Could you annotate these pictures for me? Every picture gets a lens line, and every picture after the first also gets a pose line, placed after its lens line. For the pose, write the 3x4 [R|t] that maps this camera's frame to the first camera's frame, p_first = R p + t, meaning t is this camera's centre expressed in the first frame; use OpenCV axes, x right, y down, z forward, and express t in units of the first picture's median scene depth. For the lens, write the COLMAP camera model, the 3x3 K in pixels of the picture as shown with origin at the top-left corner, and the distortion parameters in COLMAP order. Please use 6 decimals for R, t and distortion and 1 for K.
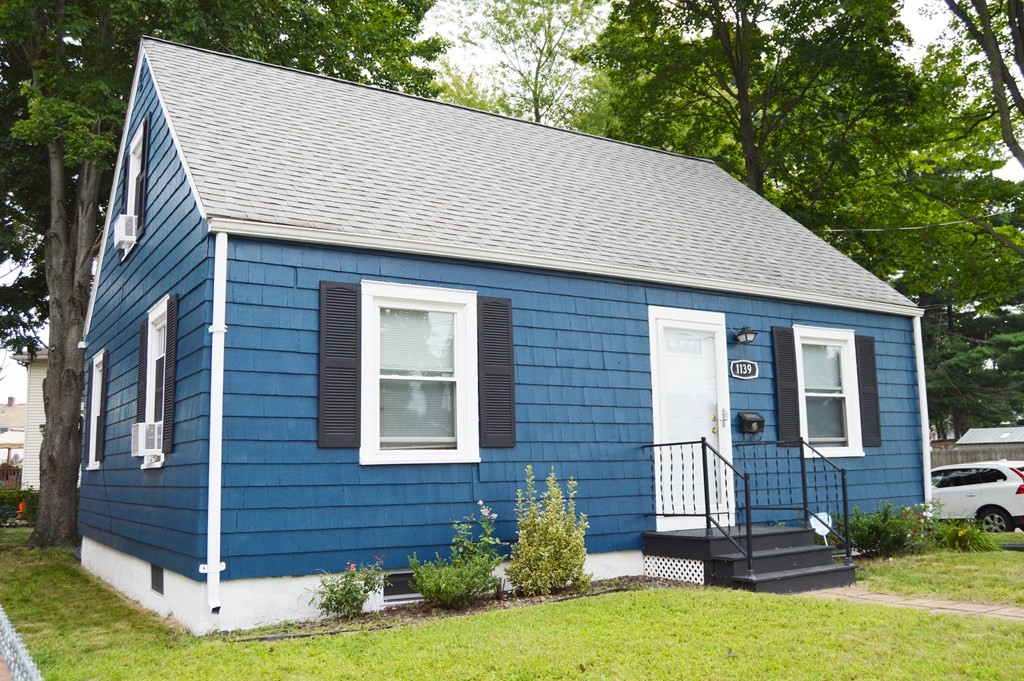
lens RADIAL K [[988.3, 0, 512.0], [0, 988.3, 340.5], [0, 0, 1]] dist [-0.010415, -0.003794]
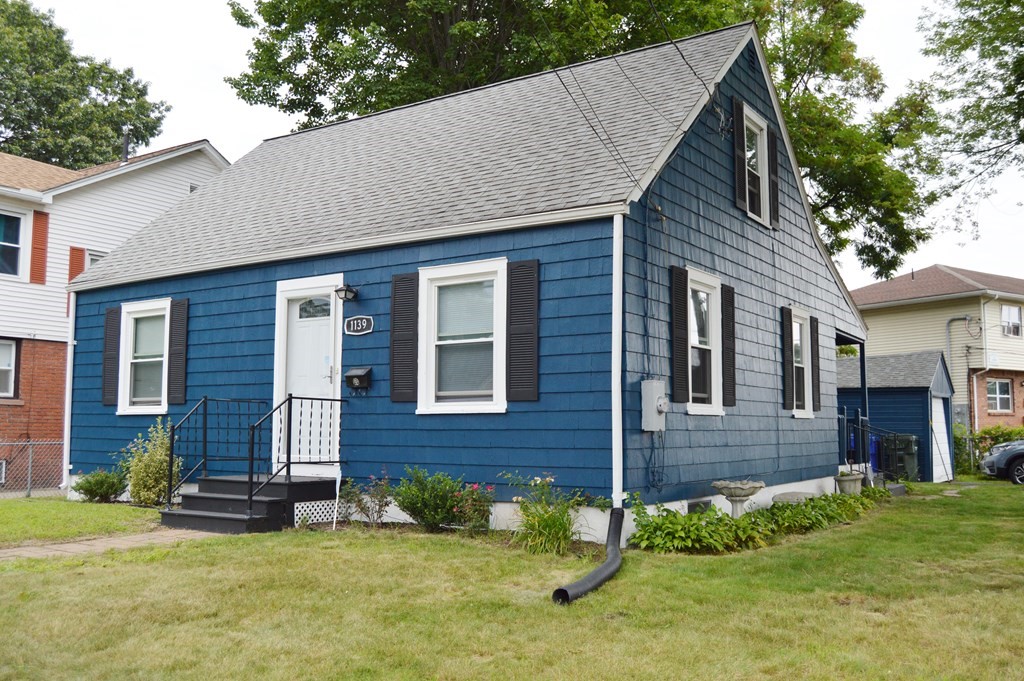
lens RADIAL K [[921.8, 0, 512.0], [0, 921.8, 340.5], [0, 0, 1]] dist [0.000202, 0.001241]
pose [[0.354550, -0.061159, -0.933035, 1.188040], [0.113788, 0.993264, -0.021868, 0.084644], [0.928088, -0.098415, 0.359121, 0.823062]]
